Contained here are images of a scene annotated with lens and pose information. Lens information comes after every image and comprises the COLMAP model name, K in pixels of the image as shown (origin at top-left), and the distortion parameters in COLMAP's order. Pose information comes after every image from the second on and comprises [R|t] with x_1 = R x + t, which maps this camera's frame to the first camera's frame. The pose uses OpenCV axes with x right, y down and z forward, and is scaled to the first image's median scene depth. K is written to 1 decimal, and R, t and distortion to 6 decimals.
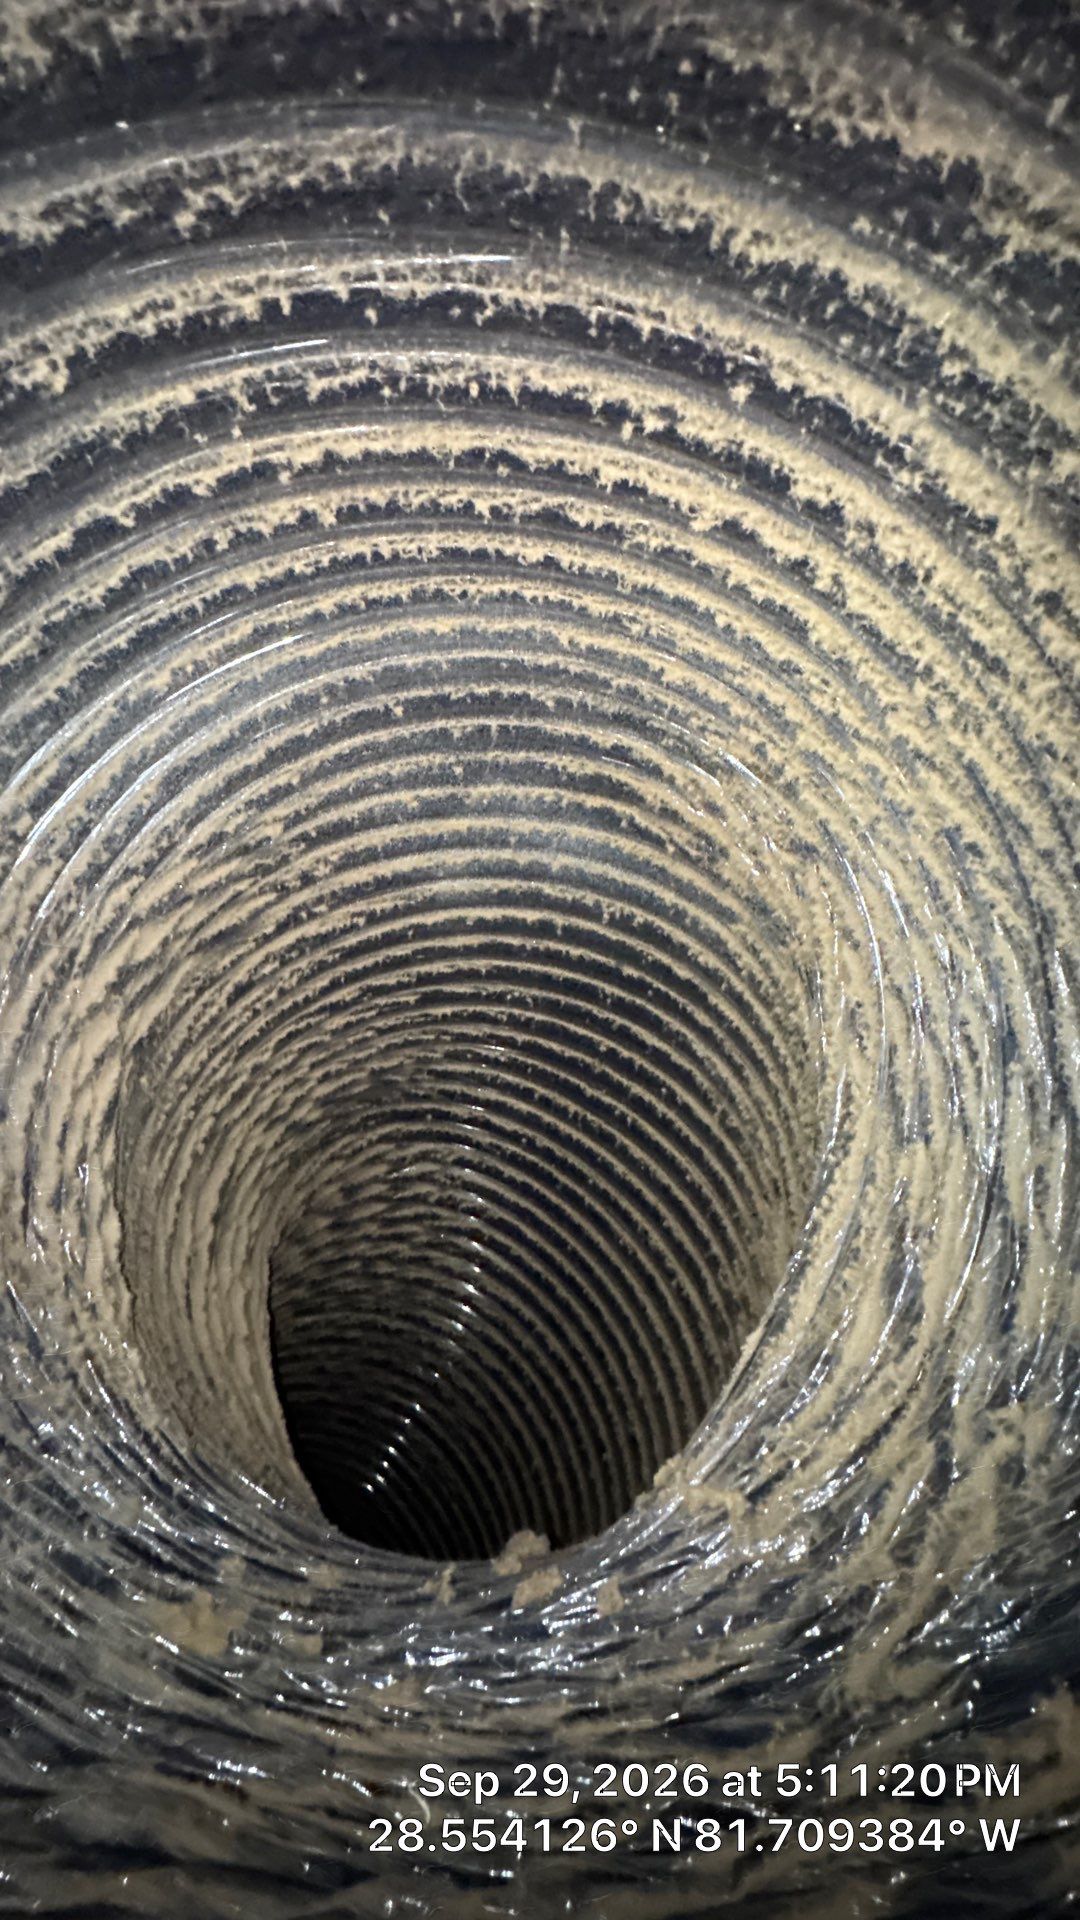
lens RADIAL K [[762.7, 0, 540.0], [0, 762.7, 960.0], [0, 0, 1]] dist [-0.000803, -0.000181]
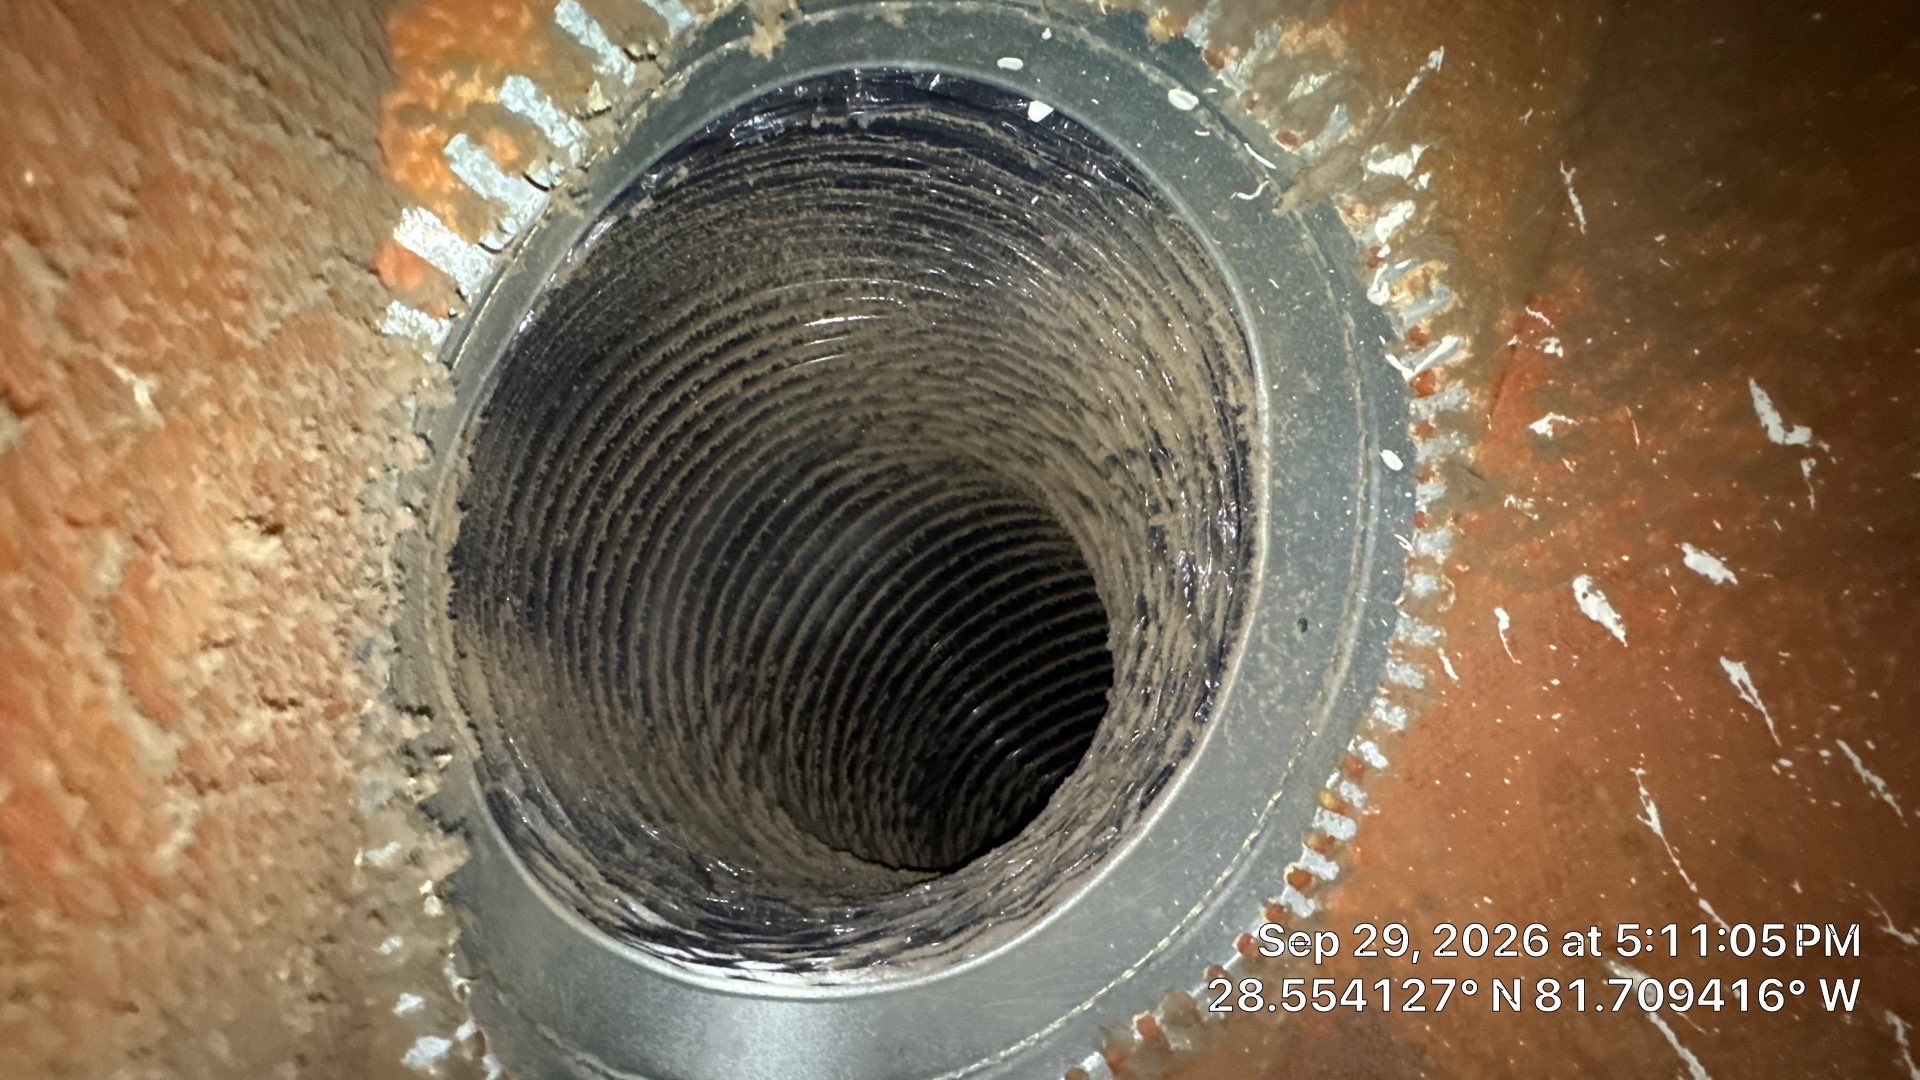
lens RADIAL K [[762.7, 0, 960.0], [0, 762.7, 540.0], [0, 0, 1]] dist [-0.000803, -0.000181]
pose [[0.580084, -0.805188, 0.123185, -0.053581], [0.809334, 0.552636, -0.198927, 0.612931], [0.092098, 0.215092, 0.972242, -0.981028]]
